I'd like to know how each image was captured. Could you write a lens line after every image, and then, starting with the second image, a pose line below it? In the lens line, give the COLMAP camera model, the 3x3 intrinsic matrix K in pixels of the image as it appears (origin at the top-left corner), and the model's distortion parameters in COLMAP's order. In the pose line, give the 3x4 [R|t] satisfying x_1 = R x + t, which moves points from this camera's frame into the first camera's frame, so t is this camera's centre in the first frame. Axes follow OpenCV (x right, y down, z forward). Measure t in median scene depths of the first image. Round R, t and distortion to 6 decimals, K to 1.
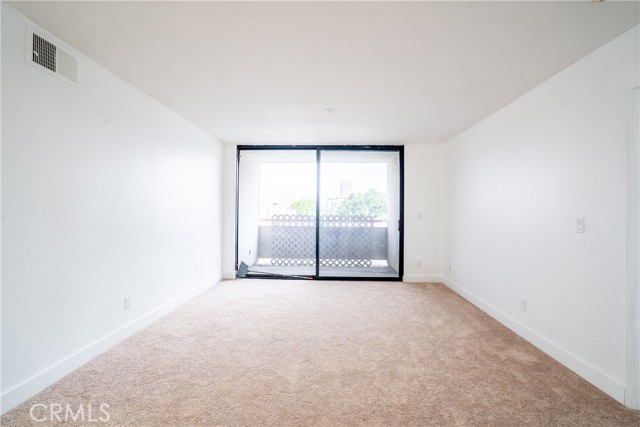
lens RADIAL K [[298.3, 0, 326.2], [0, 298.3, 212.8], [0, 0, 1]] dist [-0.046462, 0.012724]
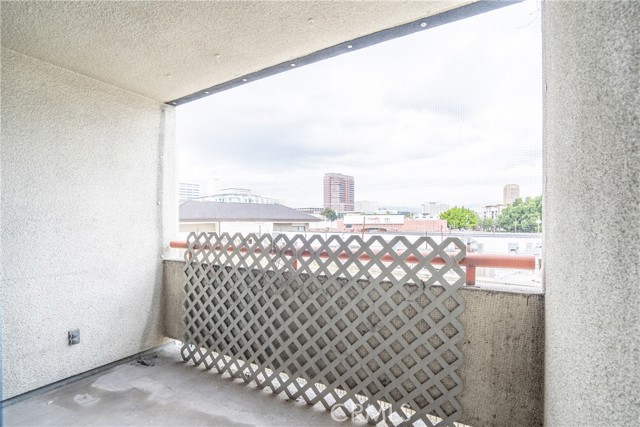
lens RADIAL K [[298.3, 0, 330.7], [0, 298.3, 223.2], [0, 0, 1]] dist [-0.046462, 0.012724]
pose [[0.881834, -0.010595, -0.471441, 0.171053], [0.009795, 0.999943, -0.004150, -0.002527], [0.471458, -0.000958, 0.881888, 0.752634]]
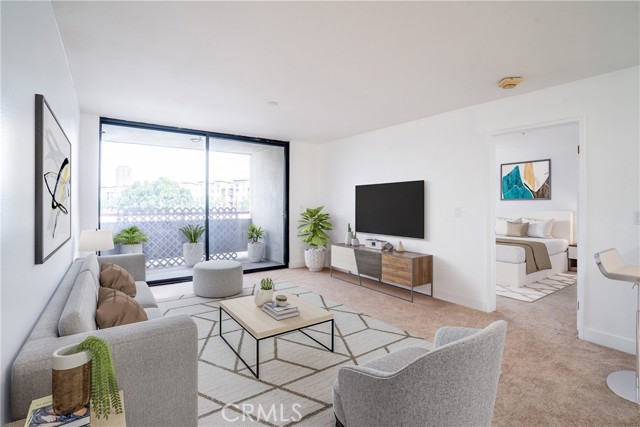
lens RADIAL K [[298.3, 0, 318.3], [0, 298.3, 199.7], [0, 0, 1]] dist [-0.046462, 0.012724]
pose [[0.790158, 0.002022, 0.612900, -0.239429], [0.005890, 0.999923, -0.010891, -0.003305], [-0.612875, 0.012216, 0.790085, 0.054352]]
